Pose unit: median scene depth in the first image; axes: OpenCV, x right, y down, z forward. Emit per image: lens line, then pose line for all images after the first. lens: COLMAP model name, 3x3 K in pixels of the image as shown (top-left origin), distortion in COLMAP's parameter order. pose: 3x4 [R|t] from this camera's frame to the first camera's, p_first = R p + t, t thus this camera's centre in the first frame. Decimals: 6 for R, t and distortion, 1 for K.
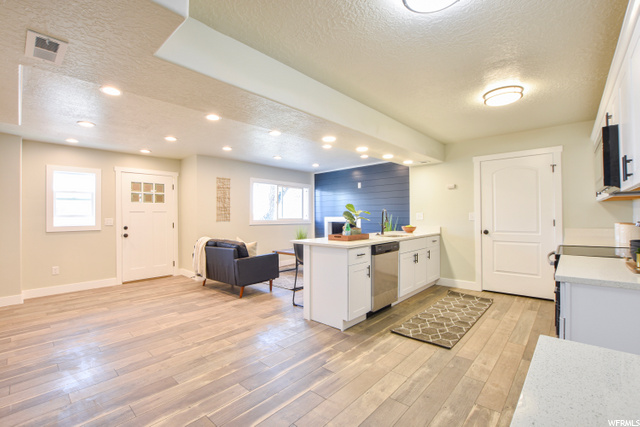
lens RADIAL K [[285.9, 0, 320.7], [0, 285.9, 216.9], [0, 0, 1]] dist [-0.029614, 0.000197]
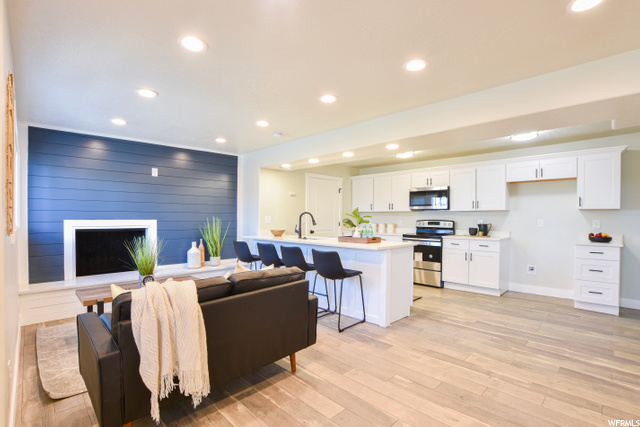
lens RADIAL K [[297.8, 0, 322.0], [0, 297.8, 221.4], [0, 0, 1]] dist [-0.028567, 0.000440]
pose [[0.052697, -0.003245, 0.998605, -1.027198], [-0.001005, 0.999994, 0.003302, 0.000811], [-0.998610, -0.001178, 0.052694, 1.129001]]
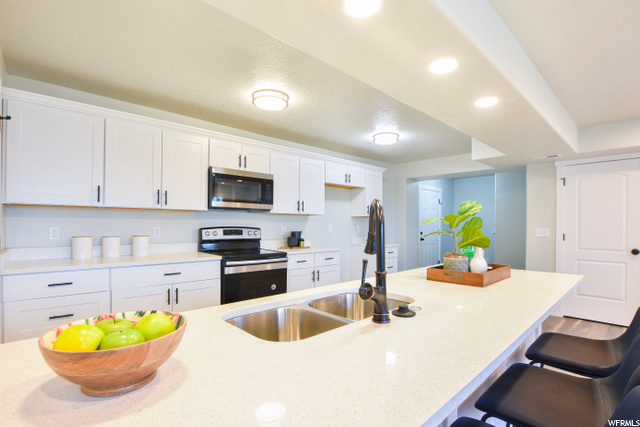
lens RADIAL K [[304.7, 0, 318.9], [0, 304.7, 229.0], [0, 0, 1]] dist [0.000395, 0.000063]
pose [[-0.995682, 0.001140, 0.092827, 0.315629], [0.002740, 0.999850, 0.017113, -0.011754], [-0.092794, 0.017294, -0.995535, 1.580332]]
